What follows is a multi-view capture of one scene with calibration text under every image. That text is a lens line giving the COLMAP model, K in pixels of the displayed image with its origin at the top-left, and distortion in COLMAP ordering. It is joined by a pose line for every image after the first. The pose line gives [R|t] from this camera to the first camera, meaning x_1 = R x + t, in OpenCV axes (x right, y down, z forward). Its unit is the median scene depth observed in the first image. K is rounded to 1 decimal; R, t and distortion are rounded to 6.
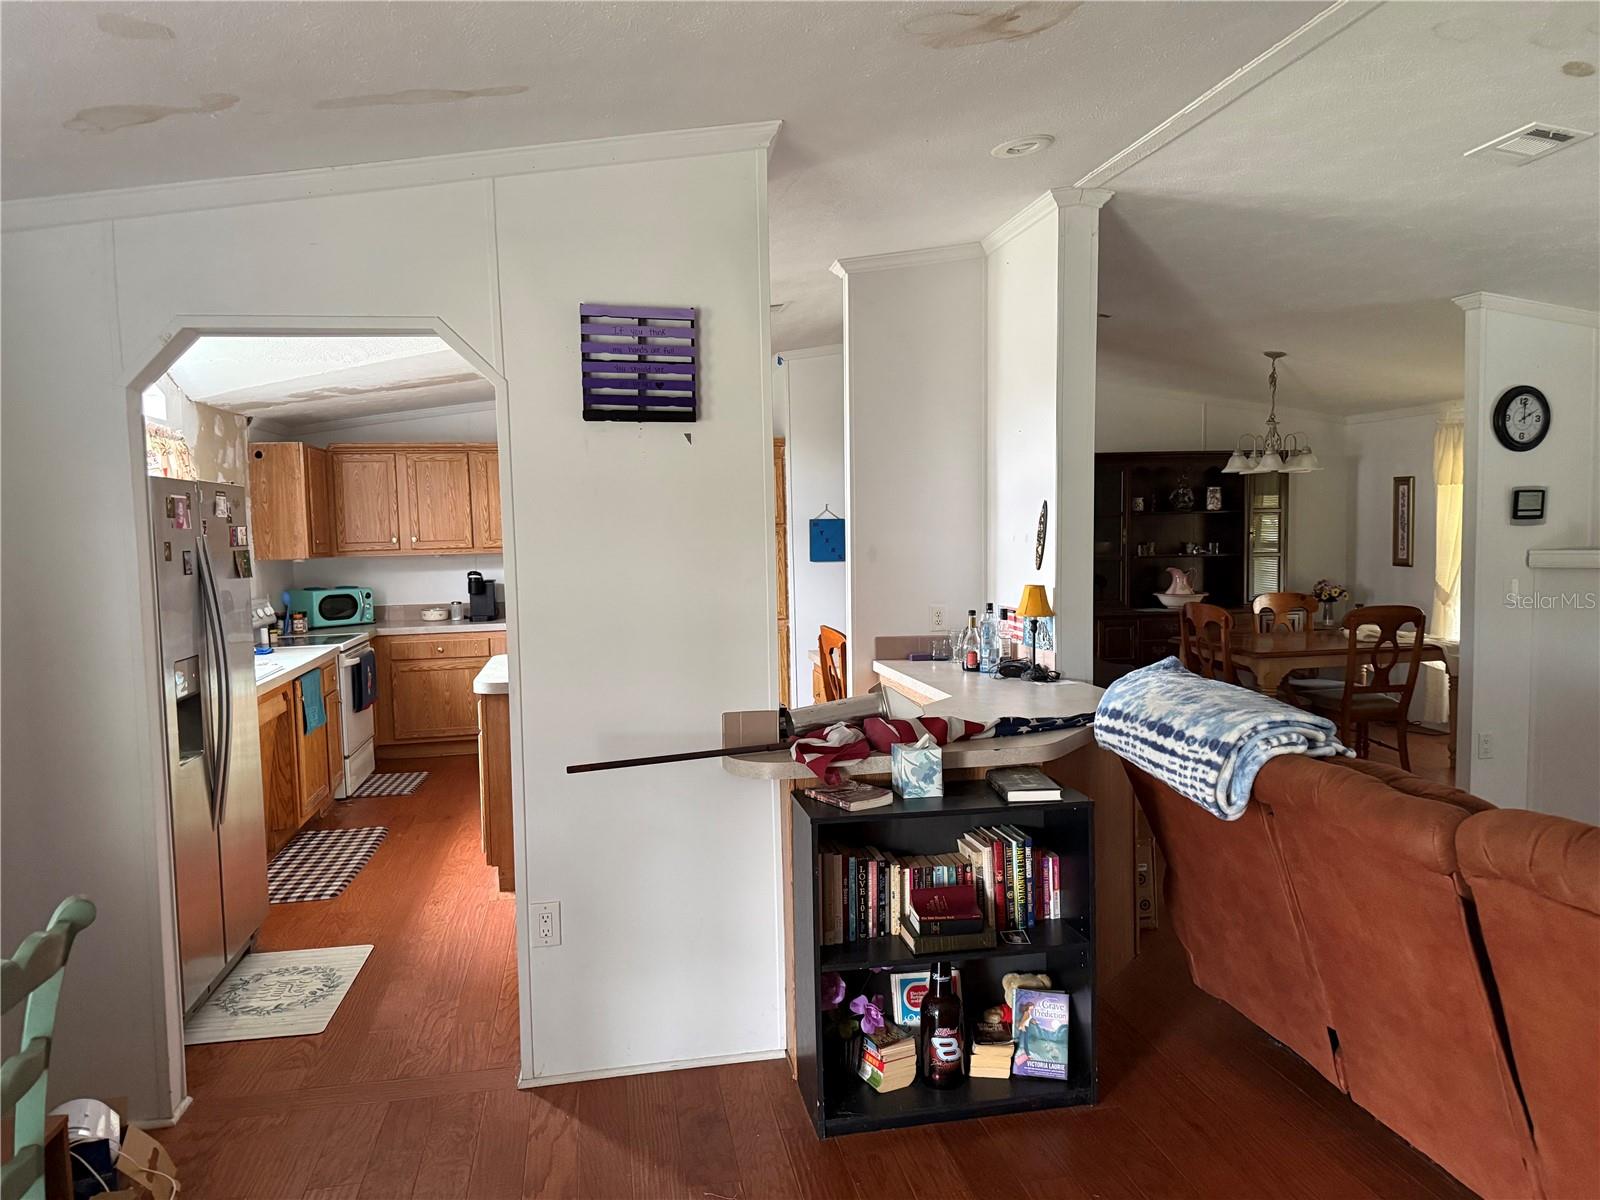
lens RADIAL K [[1088.4, 0, 807.1], [0, 1088.4, 606.4], [0, 0, 1]] dist [-0.000417, -0.004403]
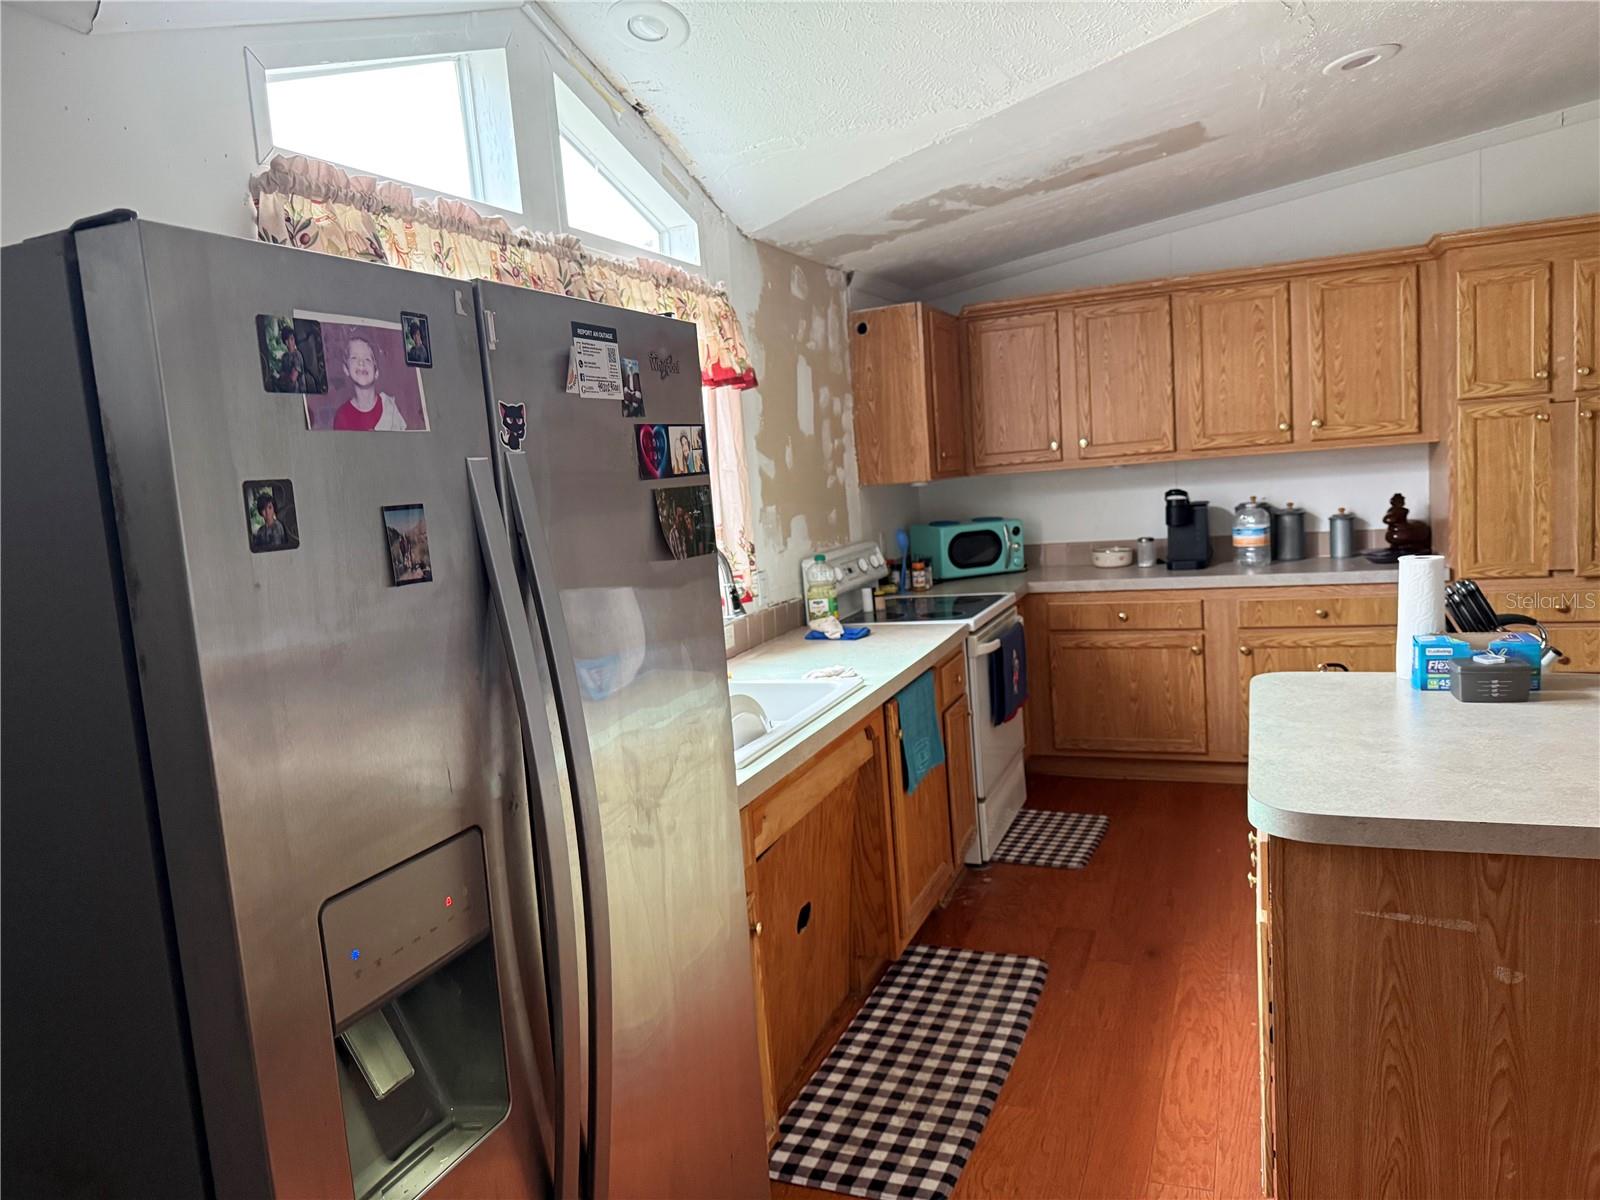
lens RADIAL K [[1104.9, 0, 826.2], [0, 1104.9, 601.6], [0, 0, 1]] dist [0.157102, -0.276541]
pose [[0.845551, 0.023286, -0.533386, -0.151485], [0.018537, 0.997166, 0.072918, -0.021165], [0.533572, -0.071544, 0.842723, 0.397766]]
